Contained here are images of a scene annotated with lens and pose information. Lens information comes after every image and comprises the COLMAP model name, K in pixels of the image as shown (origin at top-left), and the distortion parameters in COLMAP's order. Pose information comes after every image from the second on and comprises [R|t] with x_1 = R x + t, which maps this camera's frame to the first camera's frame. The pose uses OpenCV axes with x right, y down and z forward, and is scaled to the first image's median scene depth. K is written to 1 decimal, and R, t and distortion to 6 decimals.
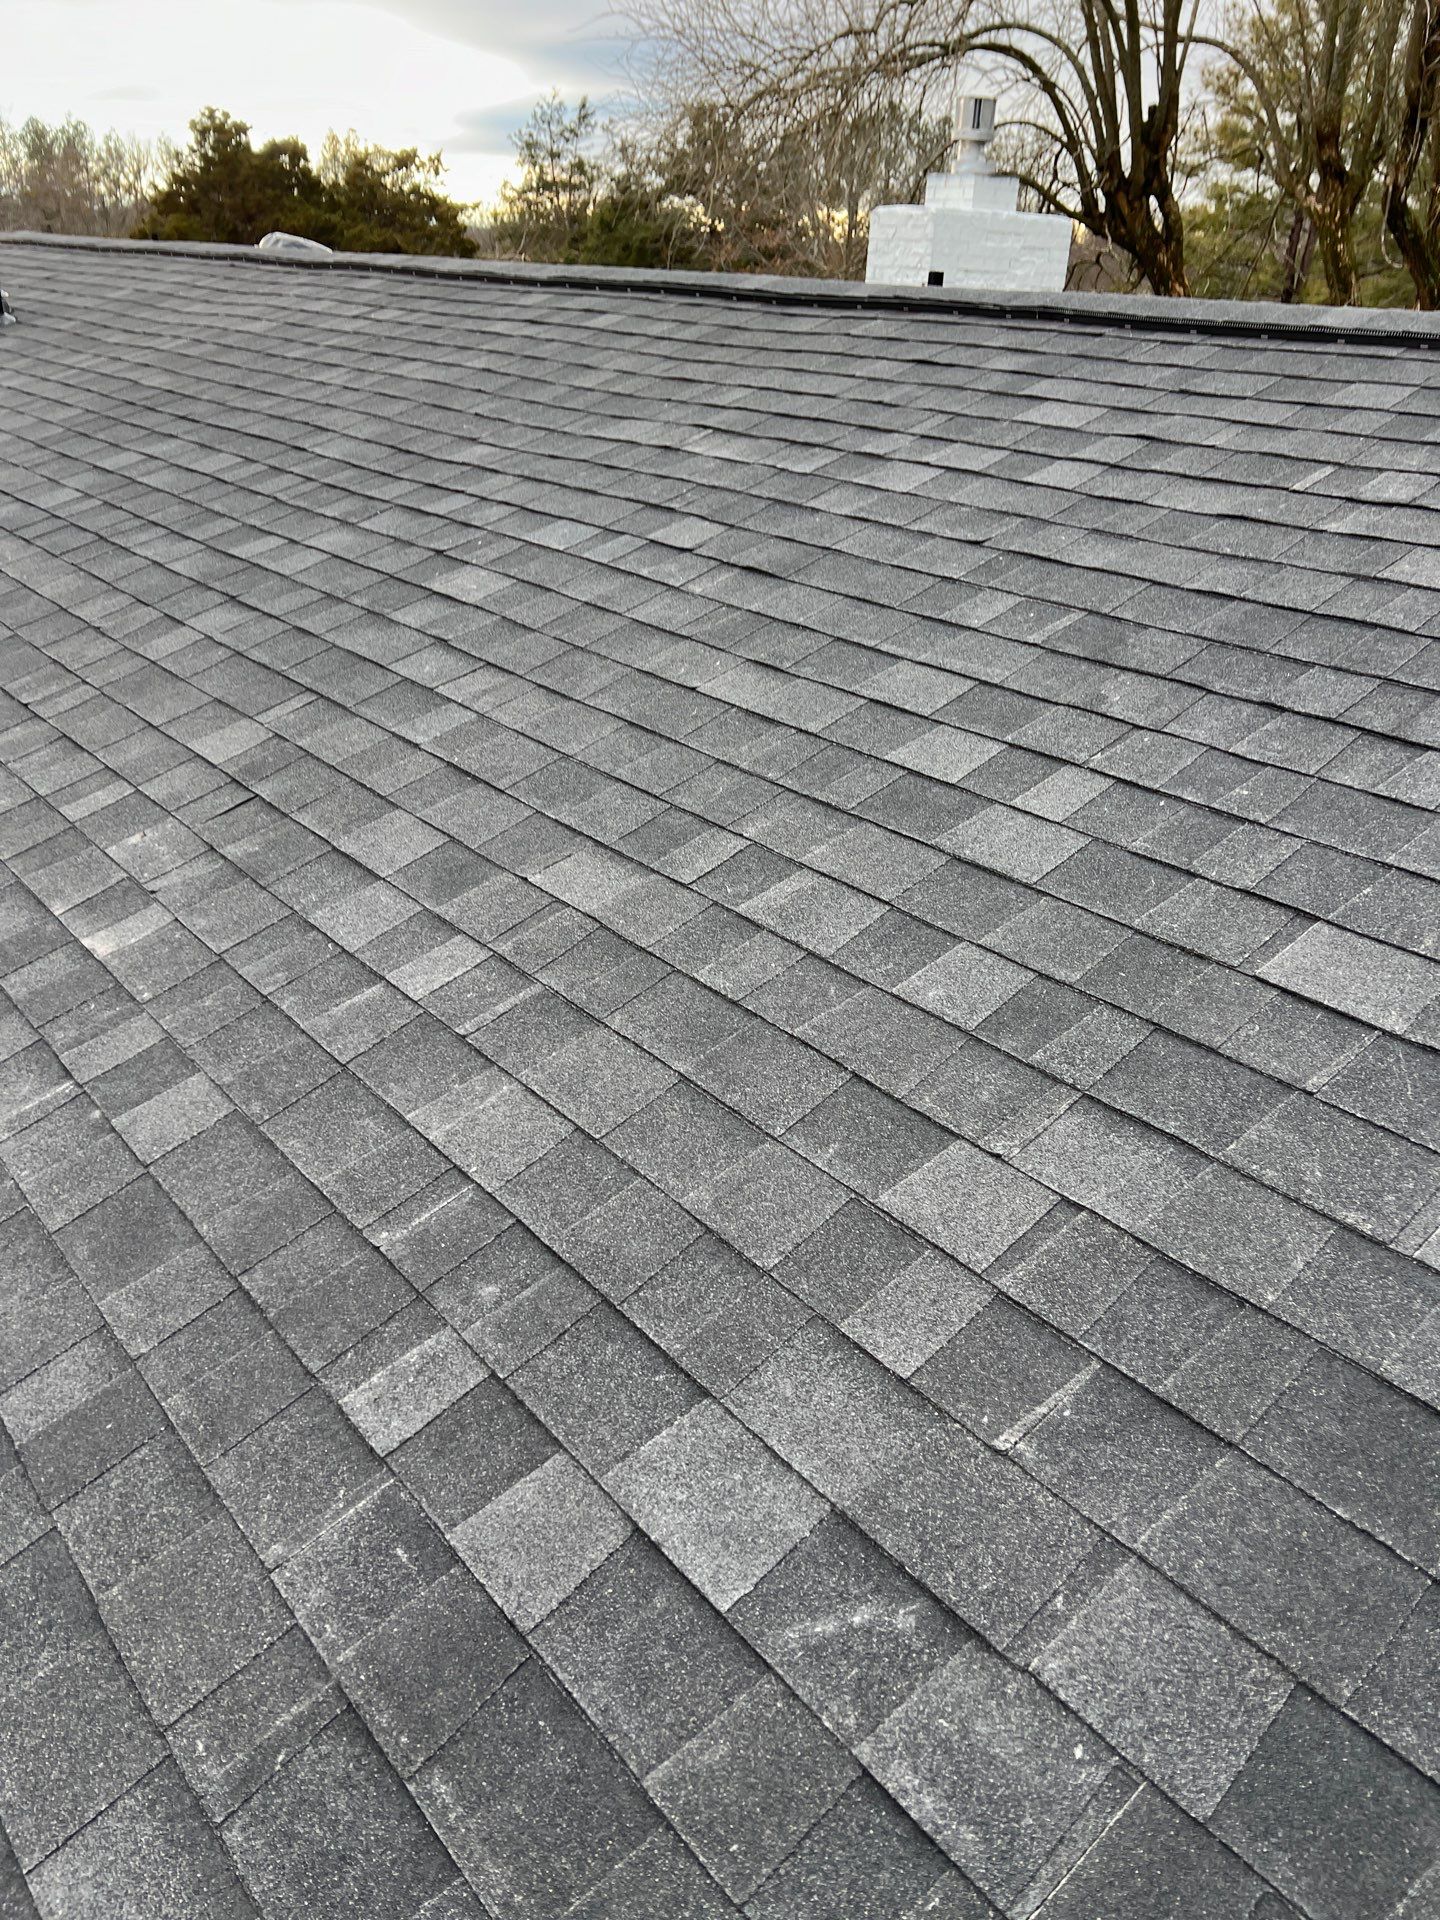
lens RADIAL K [[1448.8, 0, 719.1], [0, 1448.8, 987.3], [0, 0, 1]] dist [0.051511, -0.058131]
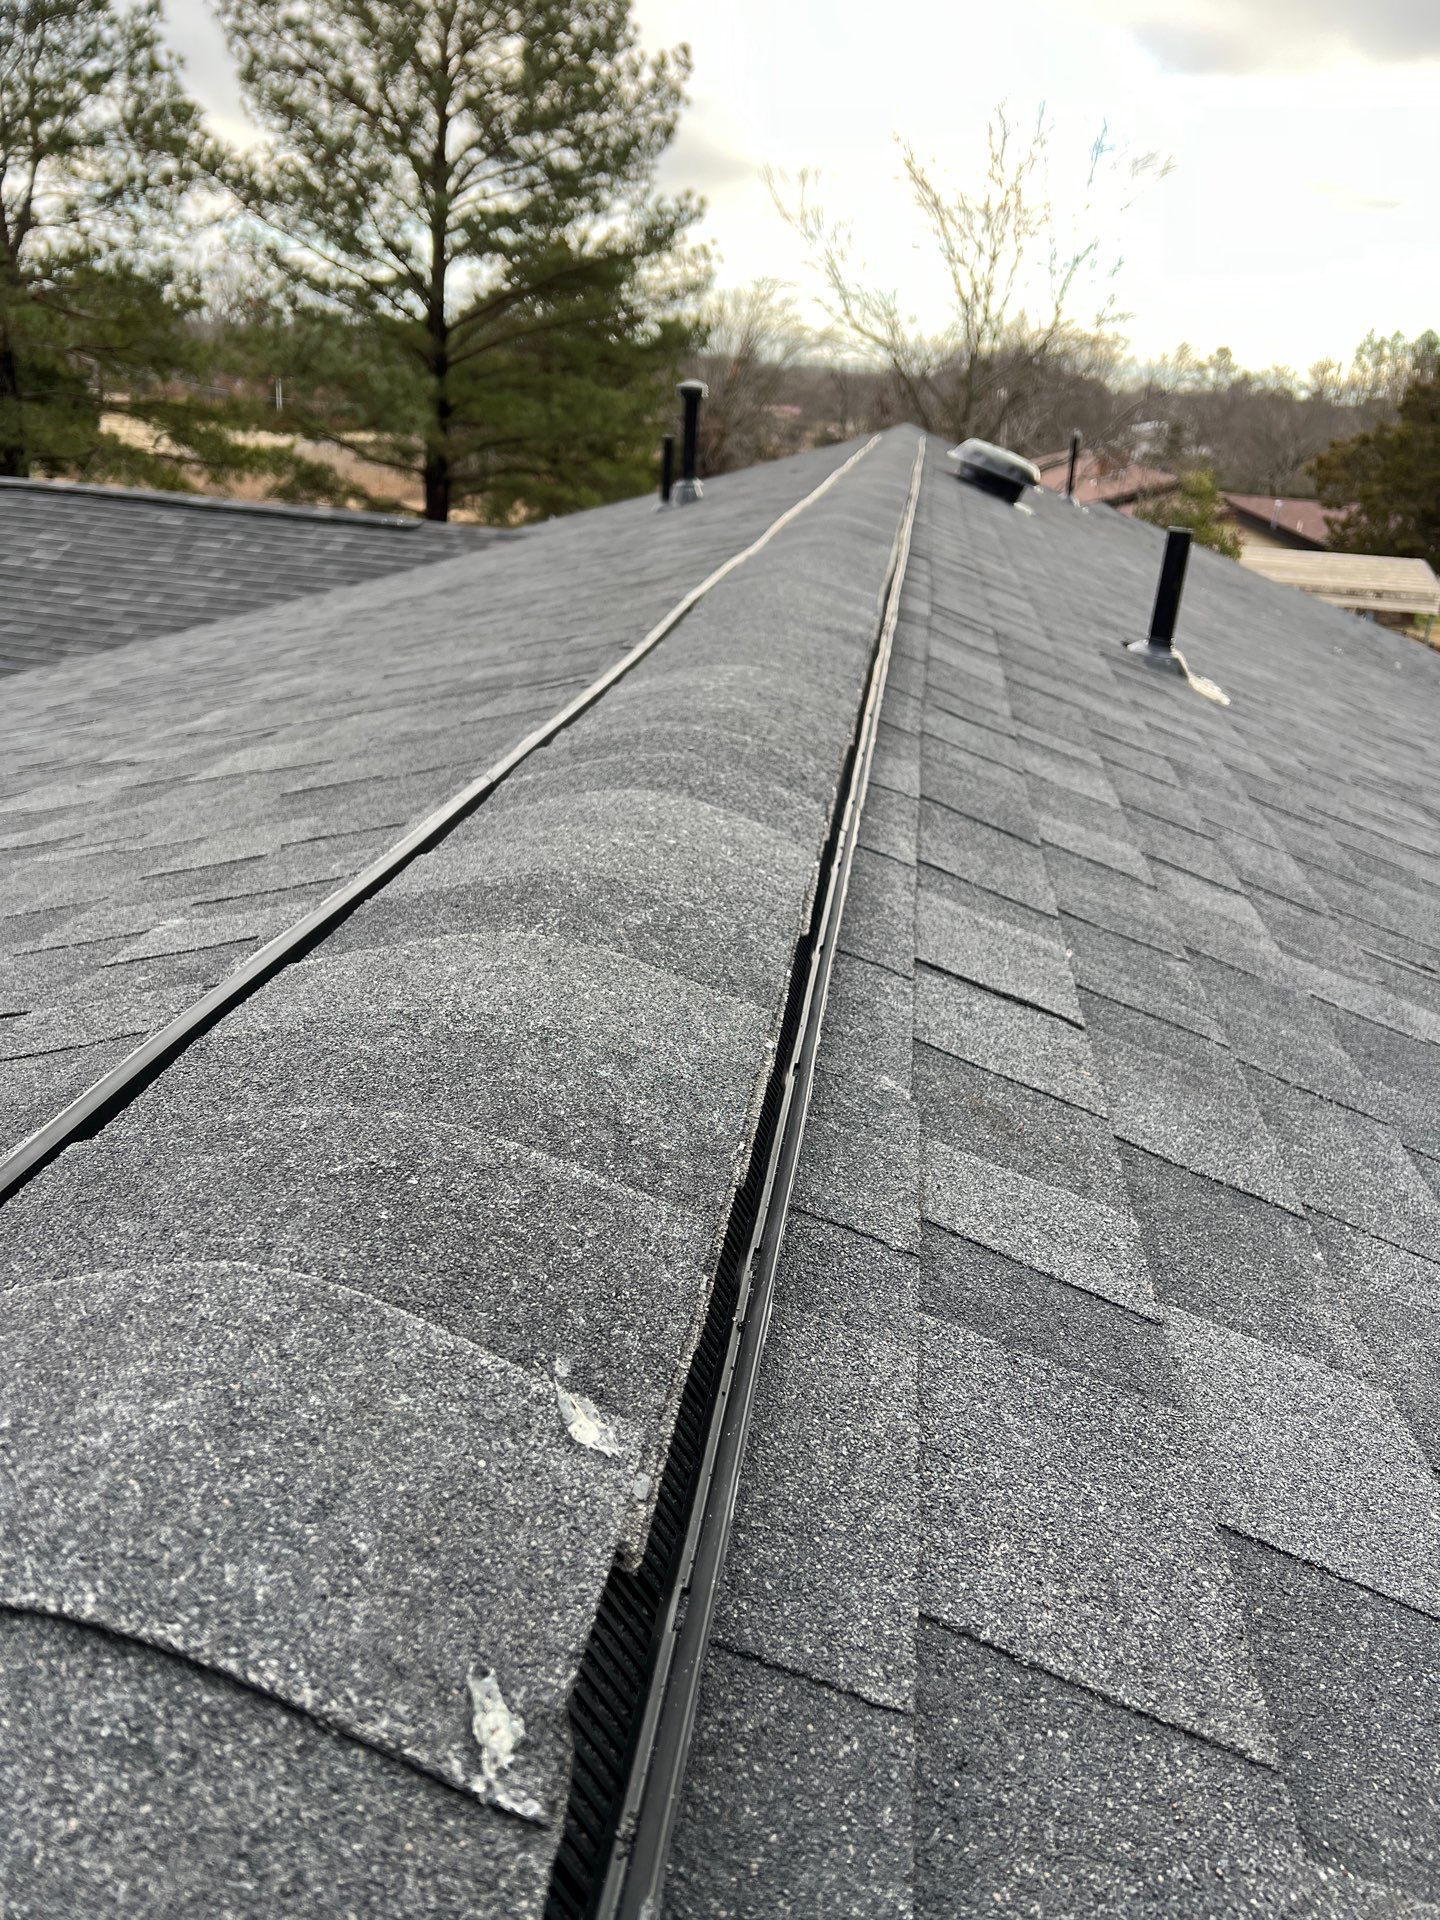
lens RADIAL K [[1445.4, 0, 726.3], [0, 1445.4, 957.2], [0, 0, 1]] dist [0.059151, -0.070910]
pose [[0.684628, 0.280037, -0.672951, 1.069503], [-0.366029, 0.930485, 0.014825, -0.537444], [0.630323, 0.236170, 0.739538, 0.949181]]
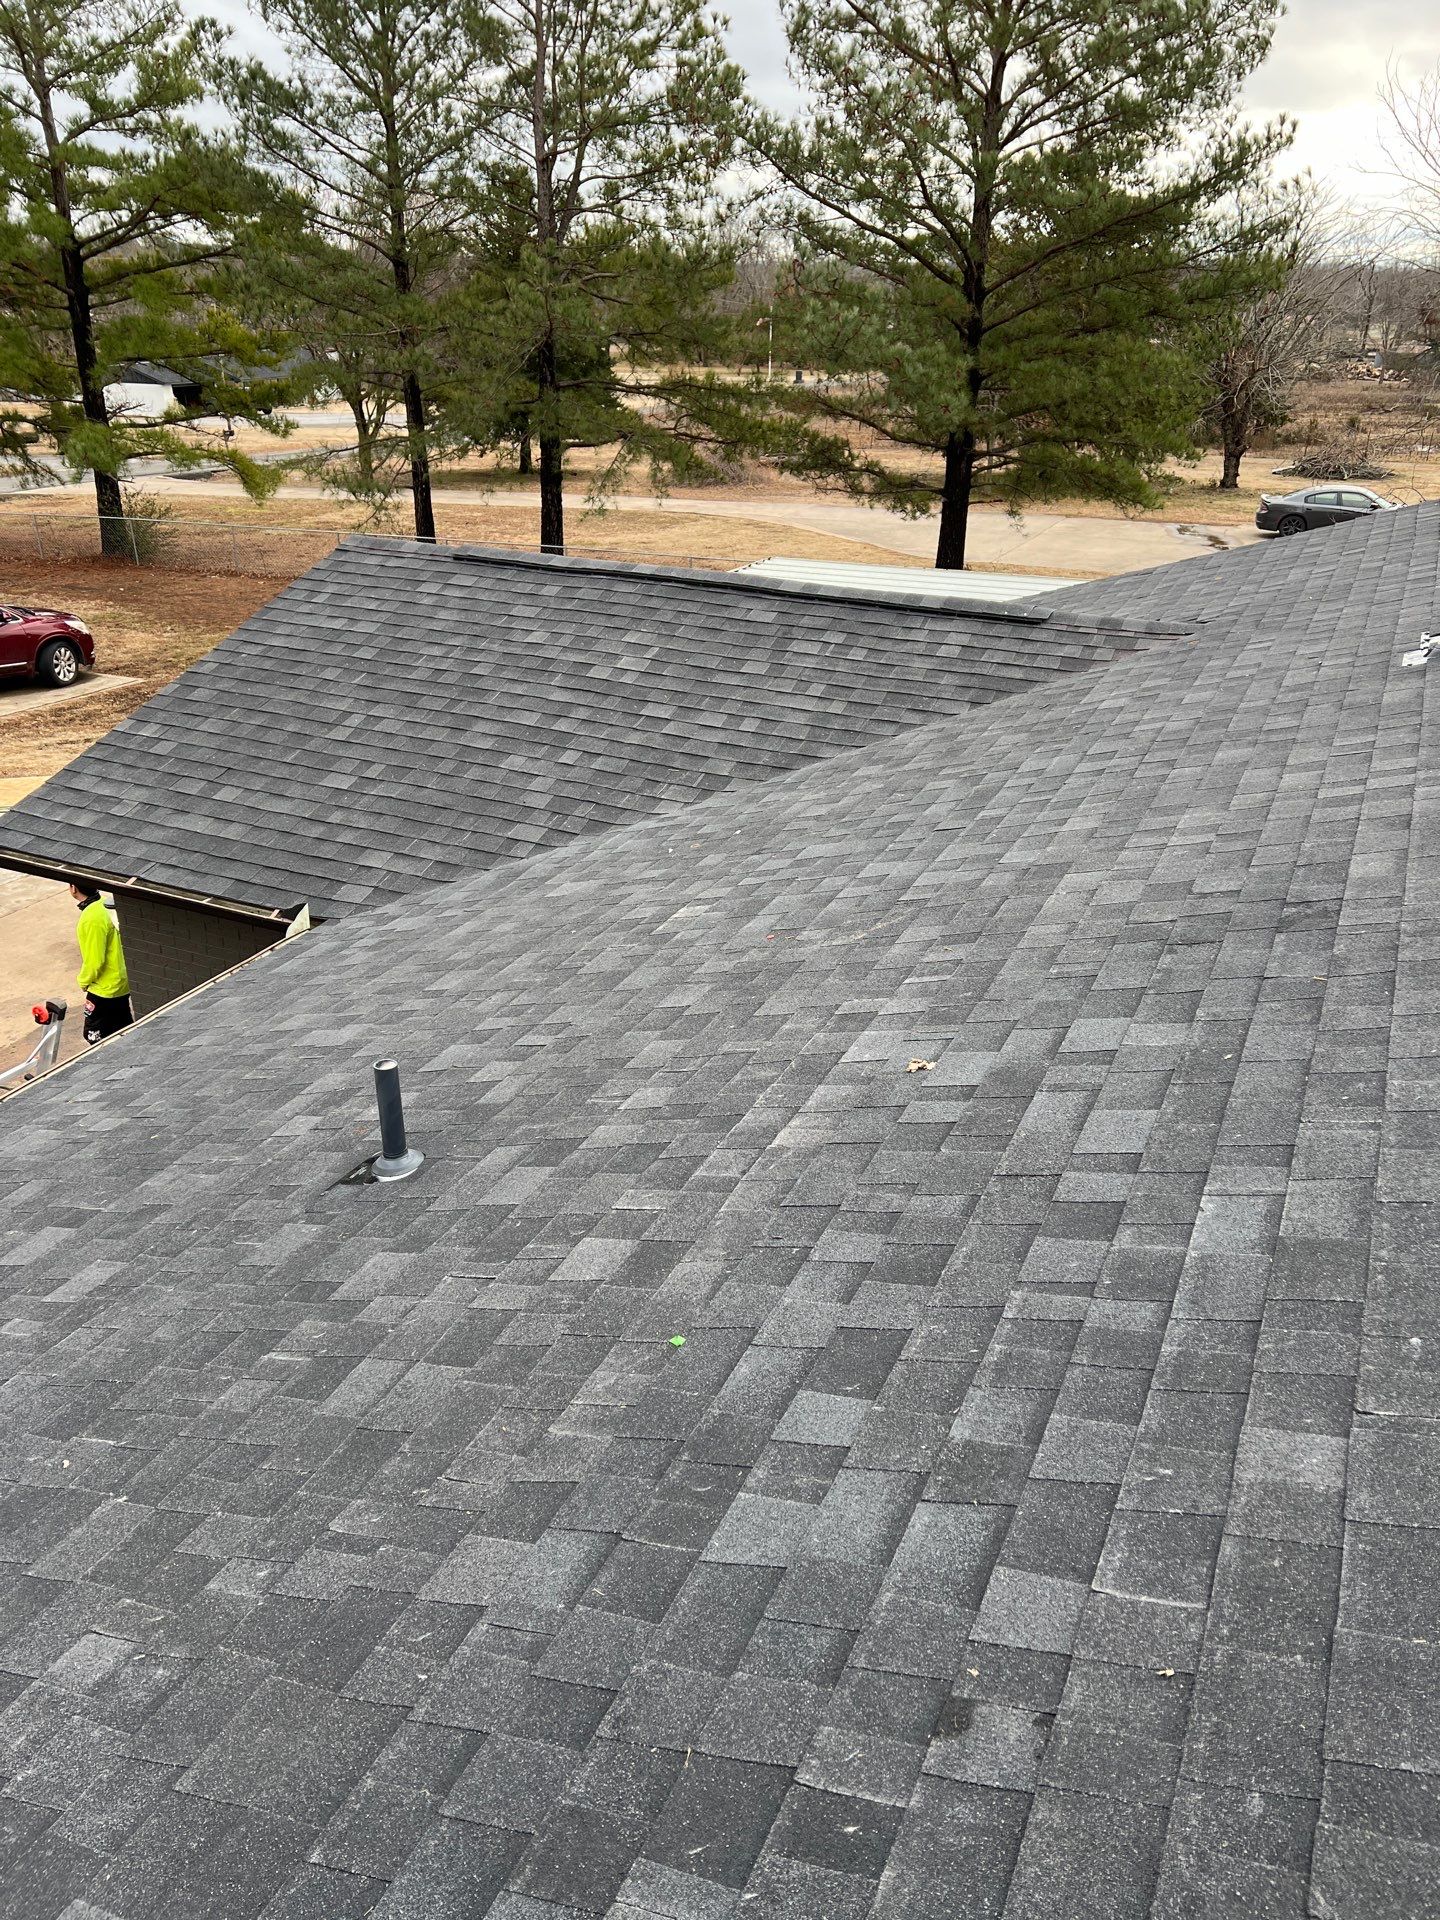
lens RADIAL K [[1443.4, 0, 725.1], [0, 1443.4, 958.0], [0, 0, 1]] dist [0.048909, -0.048725]
pose [[0.438121, 0.353292, -0.826580, 0.134947], [-0.398644, 0.900525, 0.173600, -0.867967], [0.805688, 0.253454, 0.535377, 0.924192]]
